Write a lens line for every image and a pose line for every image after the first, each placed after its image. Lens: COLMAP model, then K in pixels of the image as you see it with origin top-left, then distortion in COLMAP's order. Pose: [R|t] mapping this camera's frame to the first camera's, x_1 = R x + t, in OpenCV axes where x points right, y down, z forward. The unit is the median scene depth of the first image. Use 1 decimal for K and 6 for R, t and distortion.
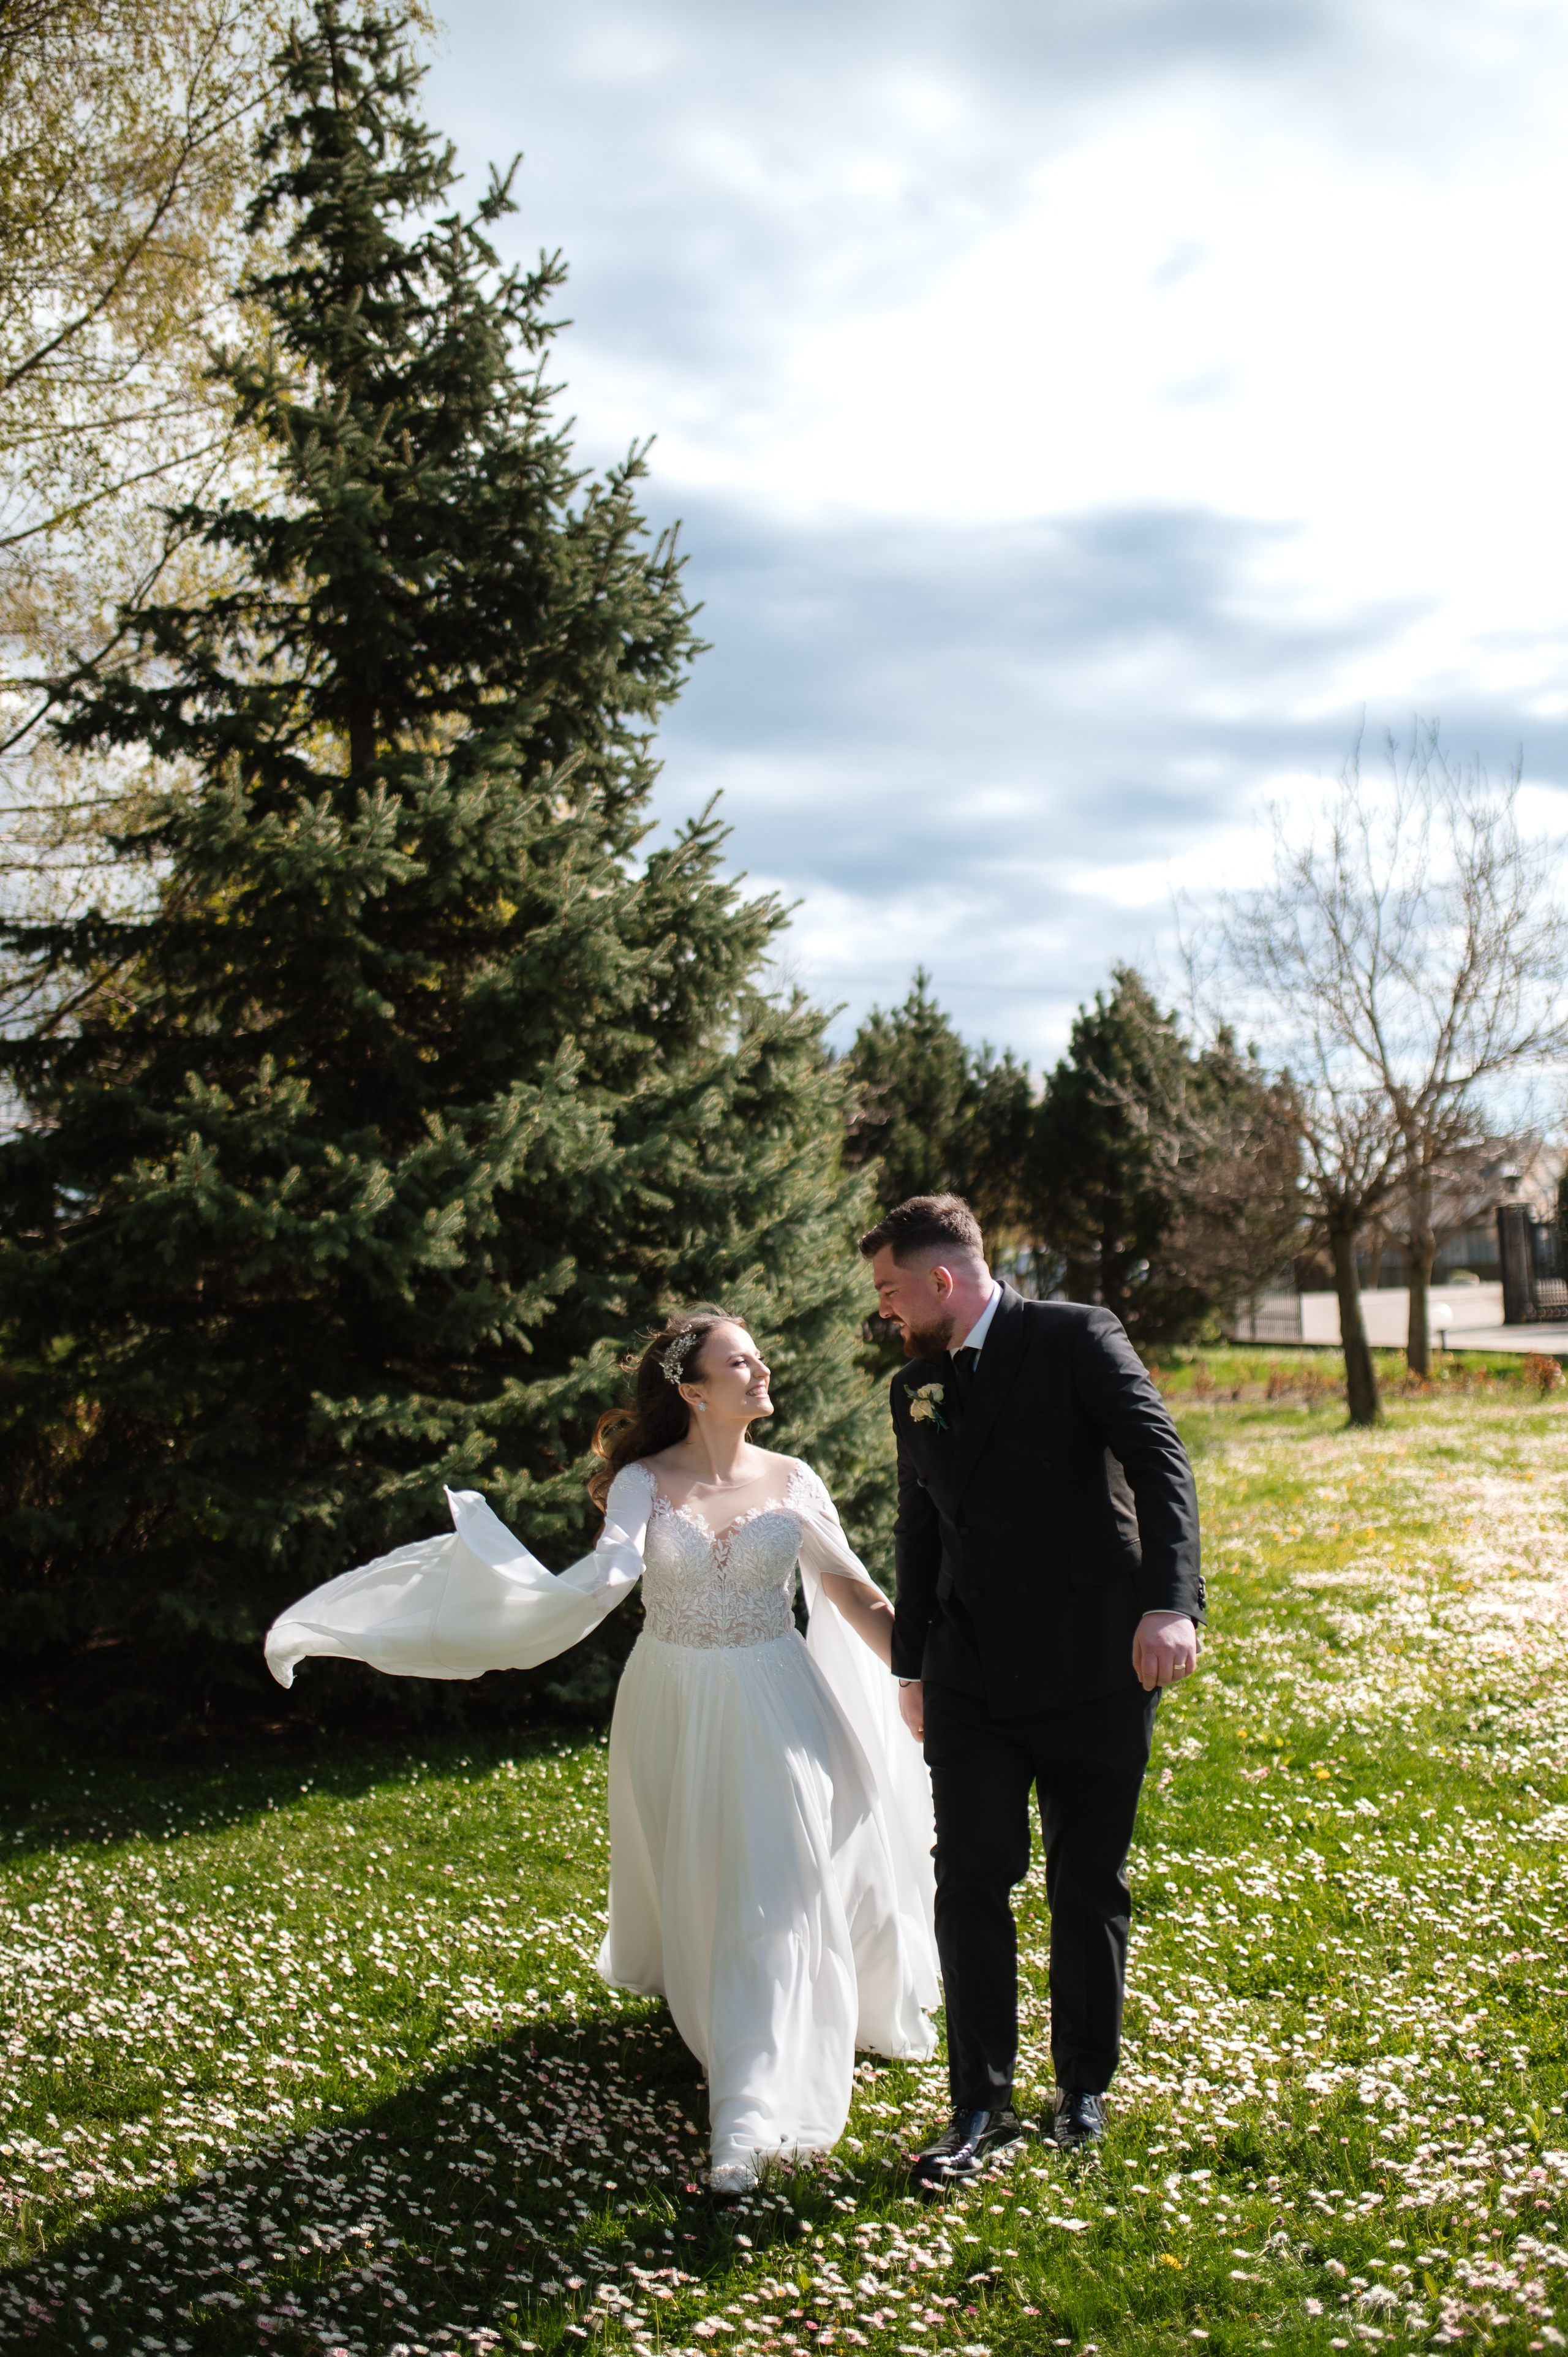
lens RADIAL K [[2363.1, 0, 775.1], [0, 2363.1, 1160.6], [0, 0, 1]] dist [-0.003313, 0.014202]
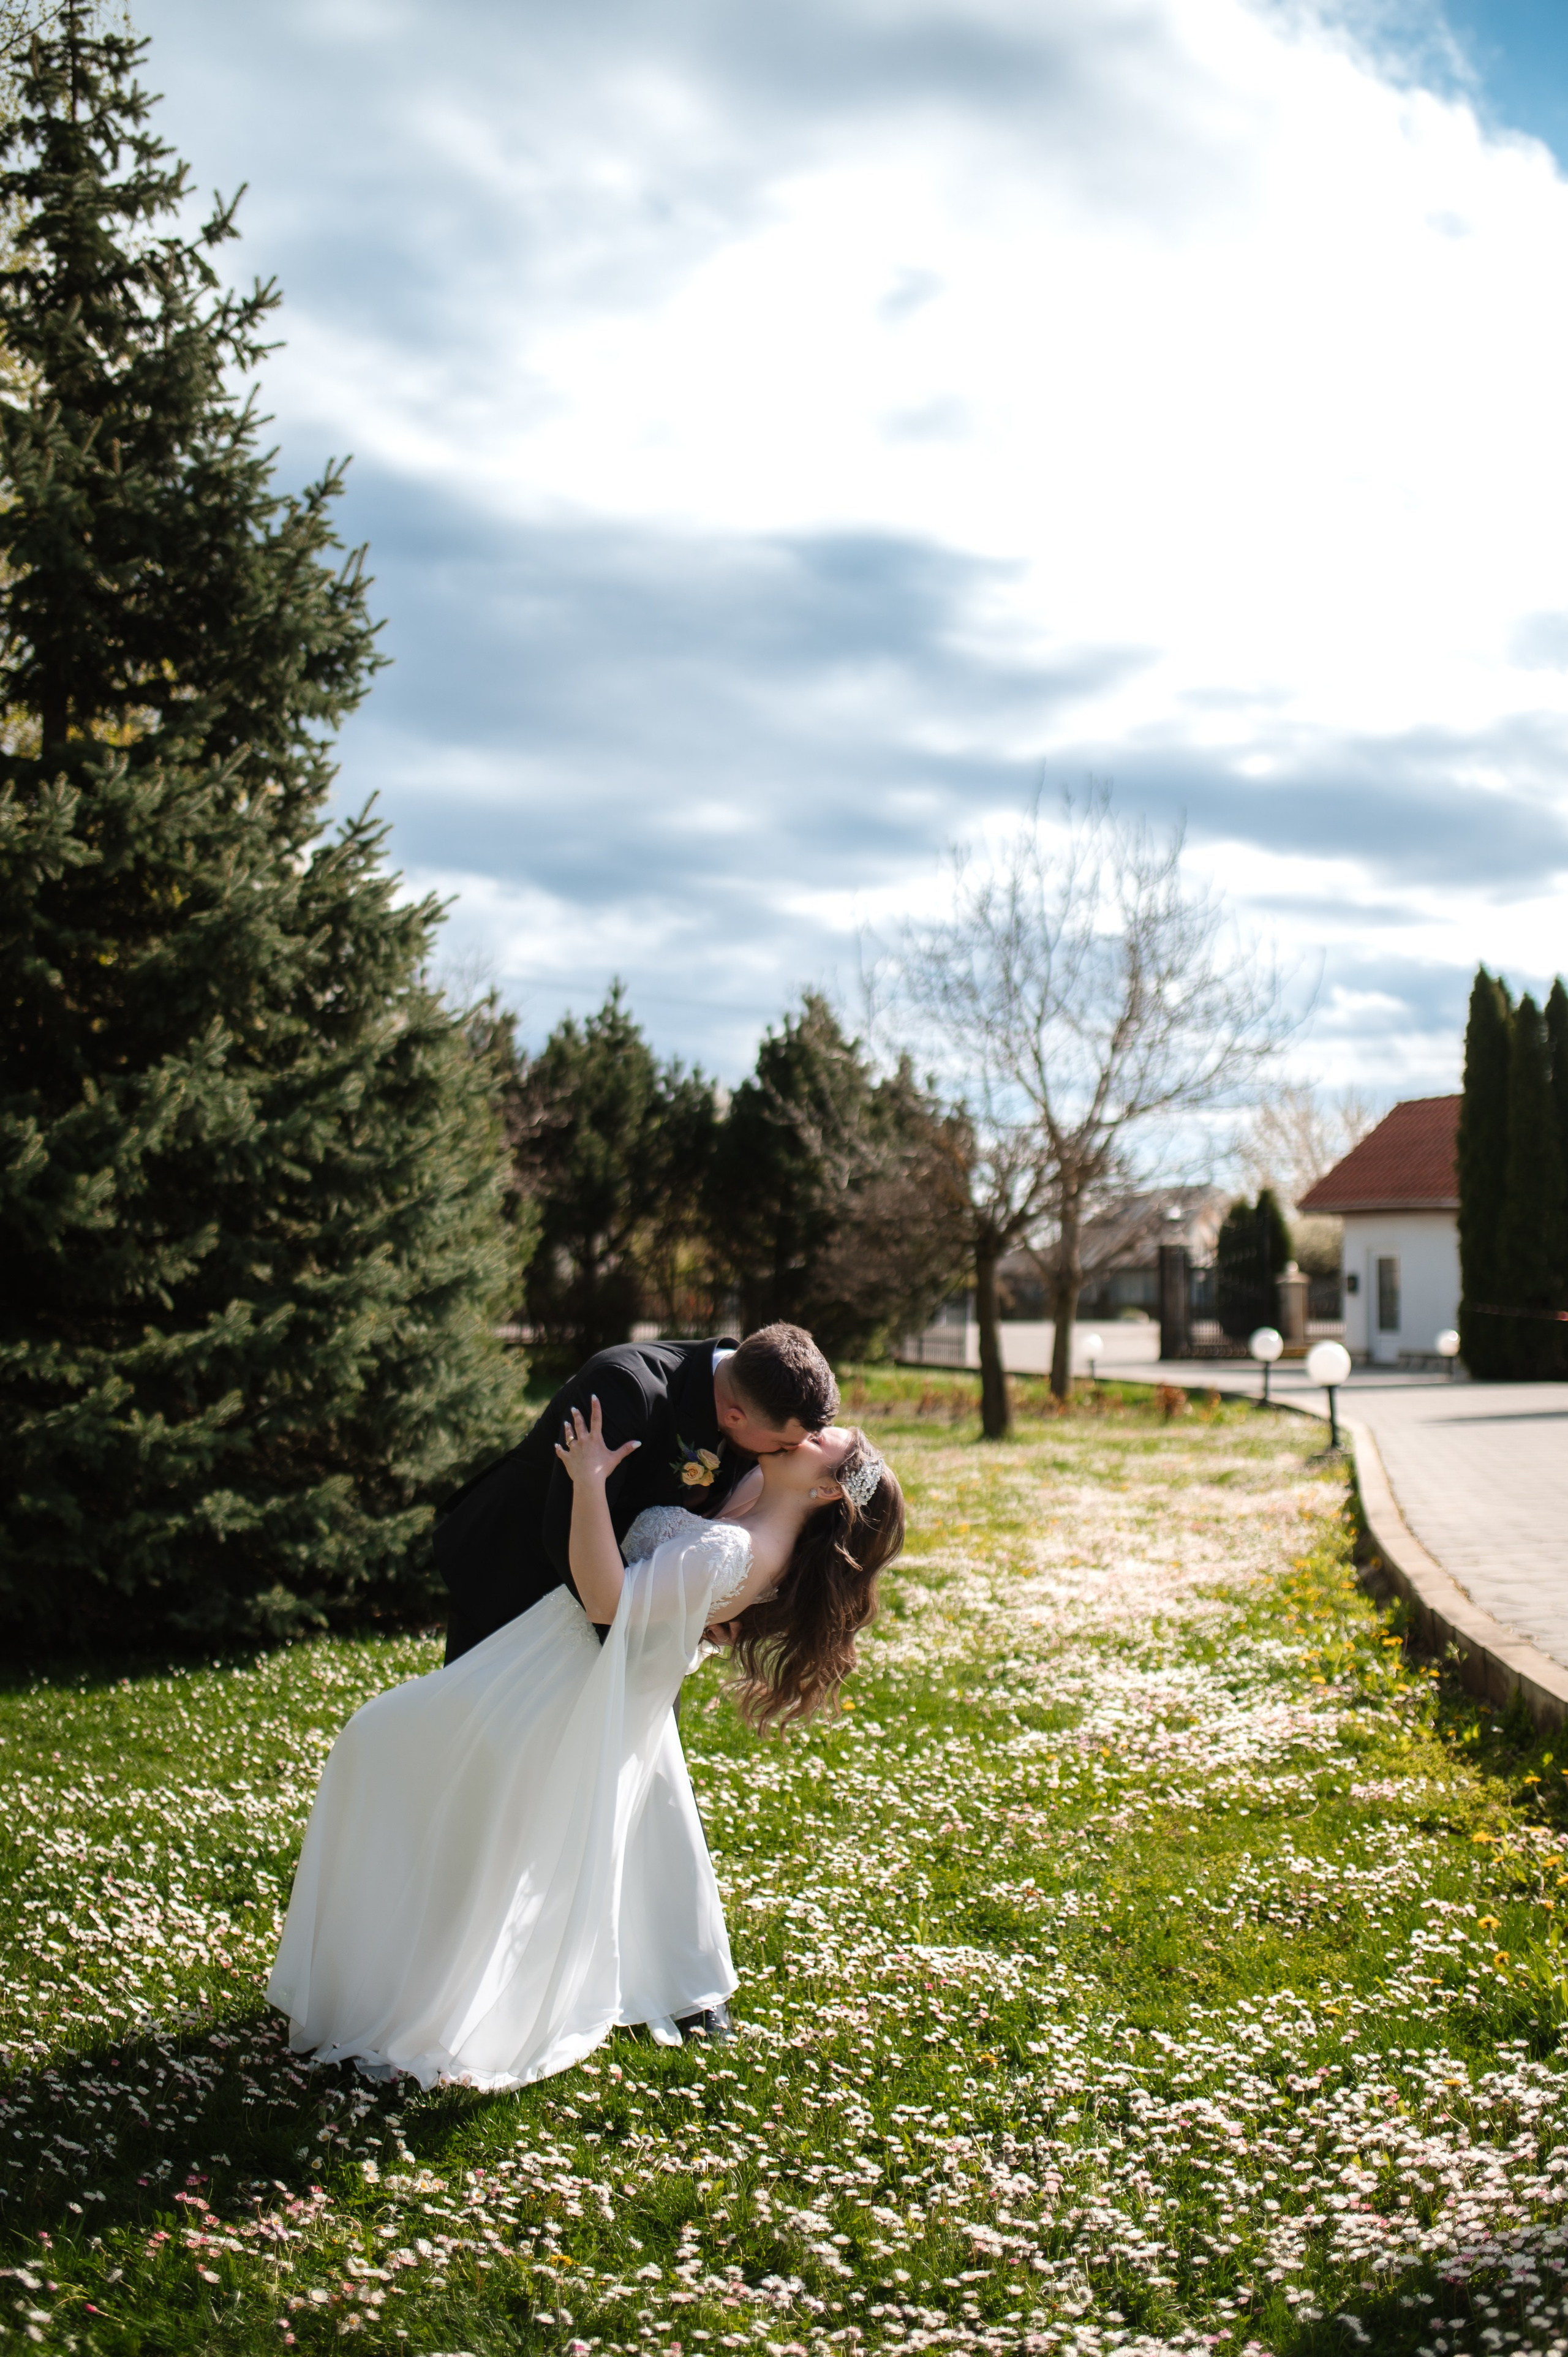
lens RADIAL K [[2393.8, 0, 784.0], [0, 2393.8, 1178.5], [0, 0, 1]] dist [-0.048512, 0.161418]
pose [[0.990009, 0.061587, 0.126843, 0.027072], [-0.061818, 0.998085, -0.002117, 0.006560], [-0.126731, -0.005746, 0.991921, -0.100268]]
